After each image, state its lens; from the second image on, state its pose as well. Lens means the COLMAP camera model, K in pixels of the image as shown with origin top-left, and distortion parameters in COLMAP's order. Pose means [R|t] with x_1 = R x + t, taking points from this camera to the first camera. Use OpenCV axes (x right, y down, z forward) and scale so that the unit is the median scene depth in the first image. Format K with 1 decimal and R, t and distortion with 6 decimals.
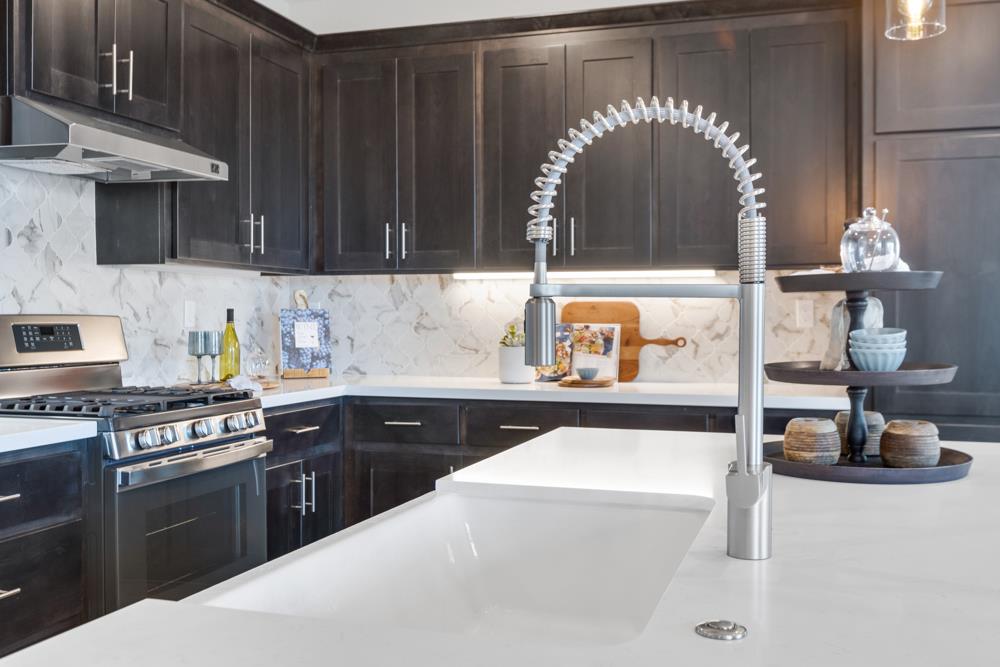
lens RADIAL K [[982.5, 0, 514.8], [0, 982.5, 336.6], [0, 0, 1]] dist [-0.004620, 0.000000]
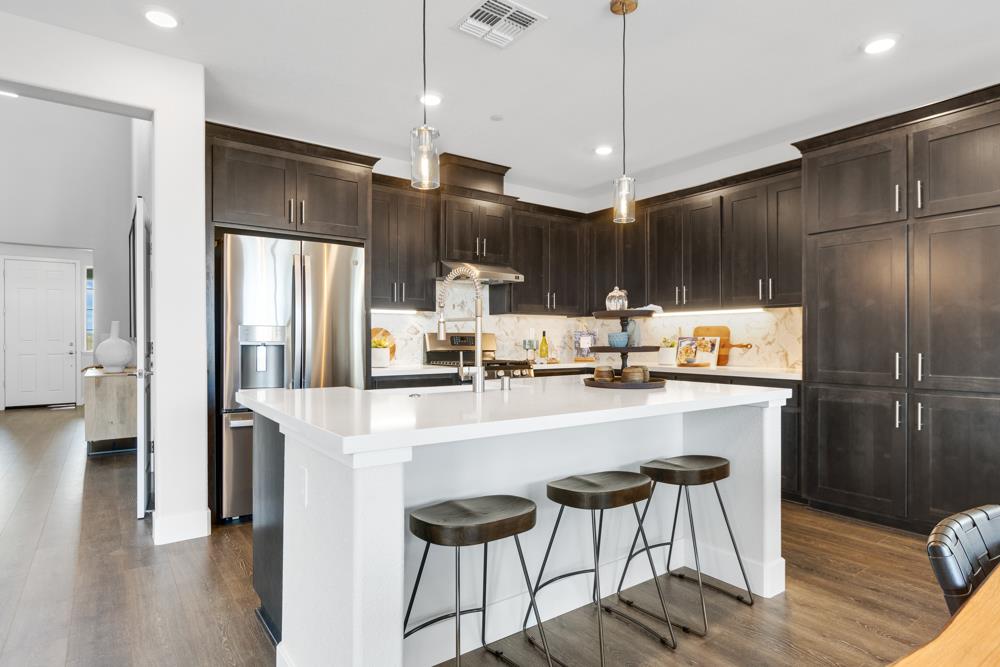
lens RADIAL K [[543.5, 0, 505.0], [0, 543.5, 341.5], [0, 0, 1]] dist [0.005172, -0.002399]
pose [[0.810429, 0.000756, -0.585836, 0.443267], [-0.011403, 0.999830, -0.014485, 0.019092], [0.585726, 0.018420, 0.810300, -0.170616]]
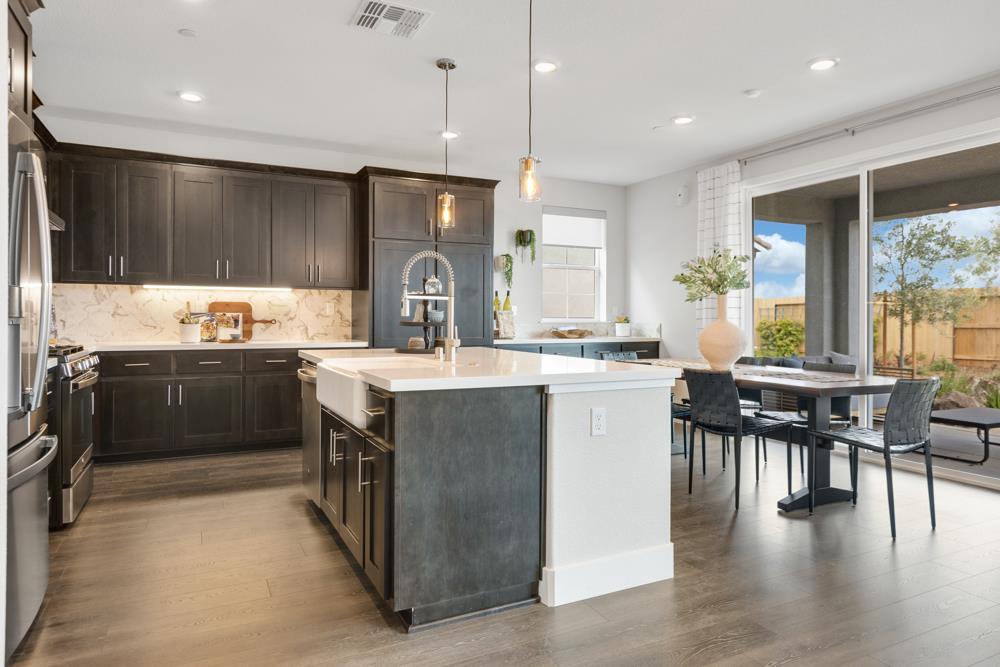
lens RADIAL K [[610.8, 0, 497.7], [0, 610.8, 319.2], [0, 0, 1]] dist [-0.005525, -0.005531]
pose [[0.724859, -0.000451, 0.688897, -0.419326], [0.011263, 0.999874, -0.011197, 0.022291], [-0.688805, 0.015875, 0.724773, -0.311715]]
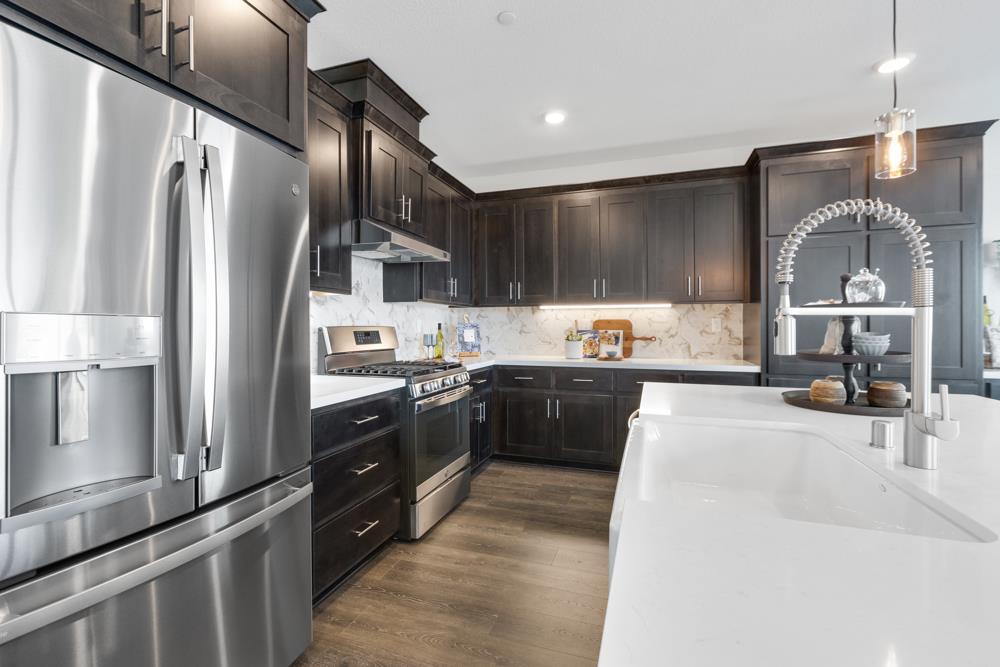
lens RADIAL K [[445.1, 0, 502.2], [0, 445.1, 327.6], [0, 0, 1]] dist [0.003214, 0.000238]
pose [[0.999703, -0.002400, -0.024248, -0.137341], [0.001947, 0.999824, -0.018668, -0.001320], [0.024288, 0.018615, 0.999532, 0.057629]]
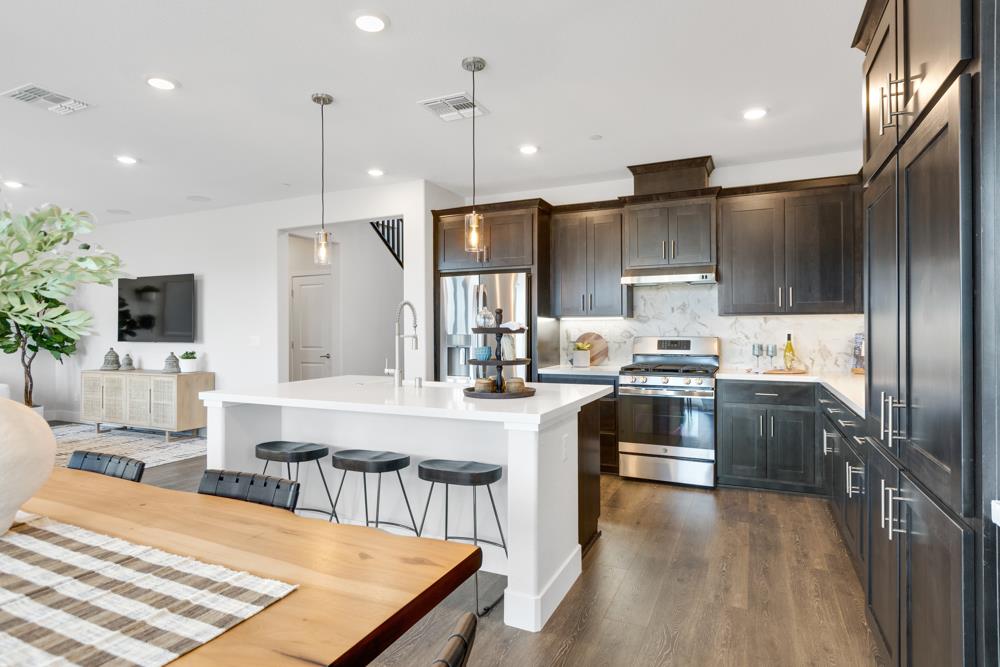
lens RADIAL K [[543.5, 0, 495.8], [0, 543.5, 331.8], [0, 0, 1]] dist [0.005172, -0.002399]
pose [[-0.119234, 0.006227, -0.992847, 0.913608], [-0.016773, 0.999825, 0.008285, -0.032942], [0.992724, 0.017641, -0.119109, 0.549010]]
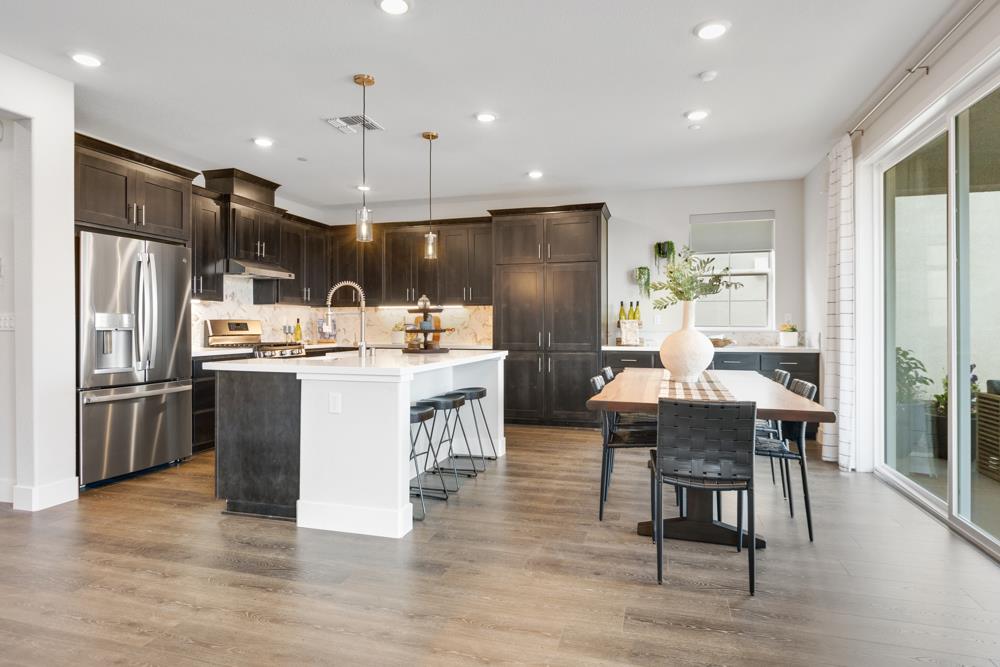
lens RADIAL K [[543.5, 0, 501.1], [0, 543.5, 323.9], [0, 0, 1]] dist [0.005172, -0.002399]
pose [[0.999781, -0.001809, 0.020848, 0.304249], [0.002300, 0.999720, -0.023557, 0.029280], [-0.020799, 0.023600, 0.999505, -0.696097]]
